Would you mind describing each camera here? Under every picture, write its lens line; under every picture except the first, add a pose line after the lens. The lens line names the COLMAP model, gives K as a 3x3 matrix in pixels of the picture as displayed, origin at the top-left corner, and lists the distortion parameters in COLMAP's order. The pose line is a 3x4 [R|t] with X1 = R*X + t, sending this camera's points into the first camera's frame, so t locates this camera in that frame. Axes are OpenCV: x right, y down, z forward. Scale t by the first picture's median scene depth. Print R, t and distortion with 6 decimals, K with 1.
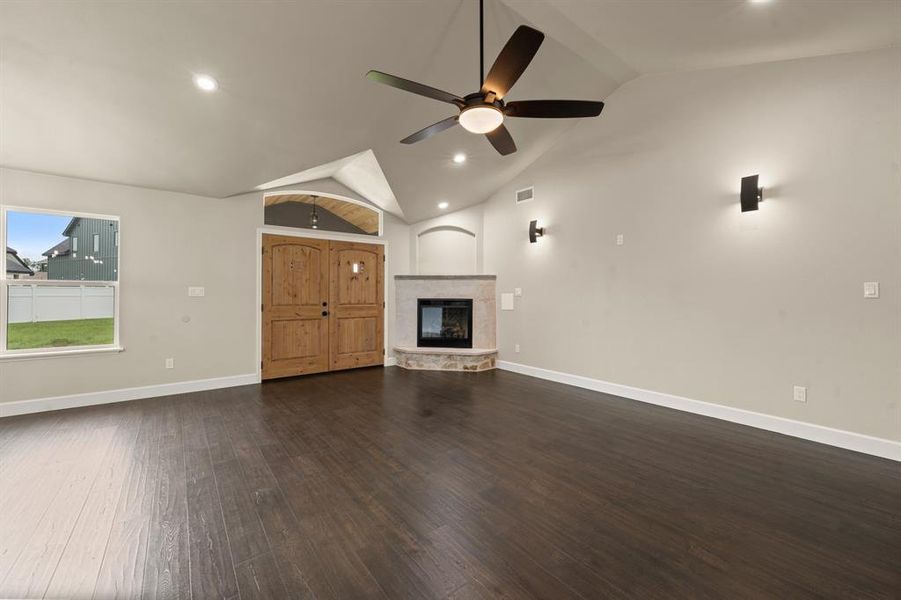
lens RADIAL K [[352.2, 0, 448.1], [0, 352.2, 296.0], [0, 0, 1]] dist [0.000488, 0.000011]
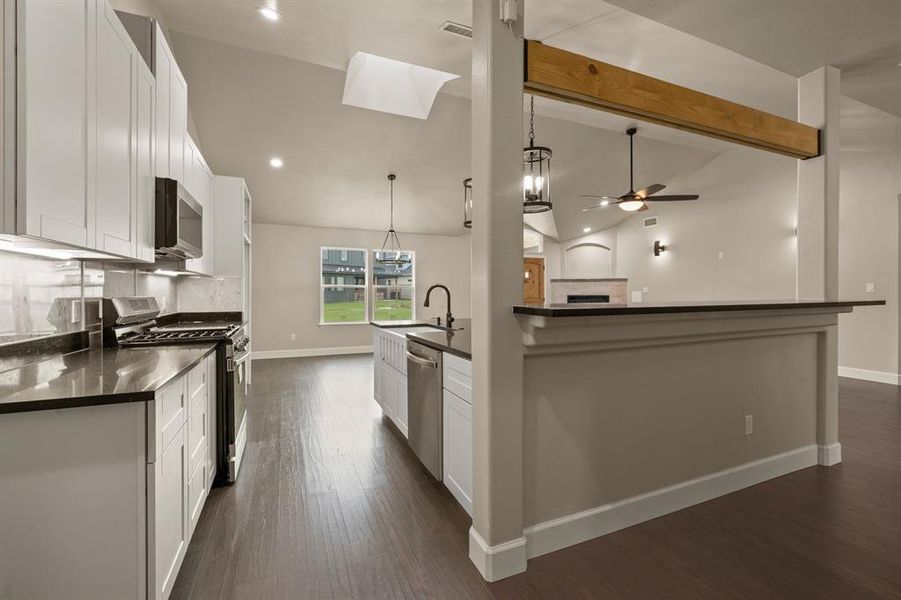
lens RADIAL K [[379.3, 0, 452.8], [0, 379.3, 296.1], [0, 0, 1]] dist [-0.000538, -0.000248]
pose [[0.970727, -0.001184, -0.240183, -0.173694], [0.002060, 0.999992, 0.003394, 0.004816], [0.240177, -0.003789, 0.970722, -0.622334]]
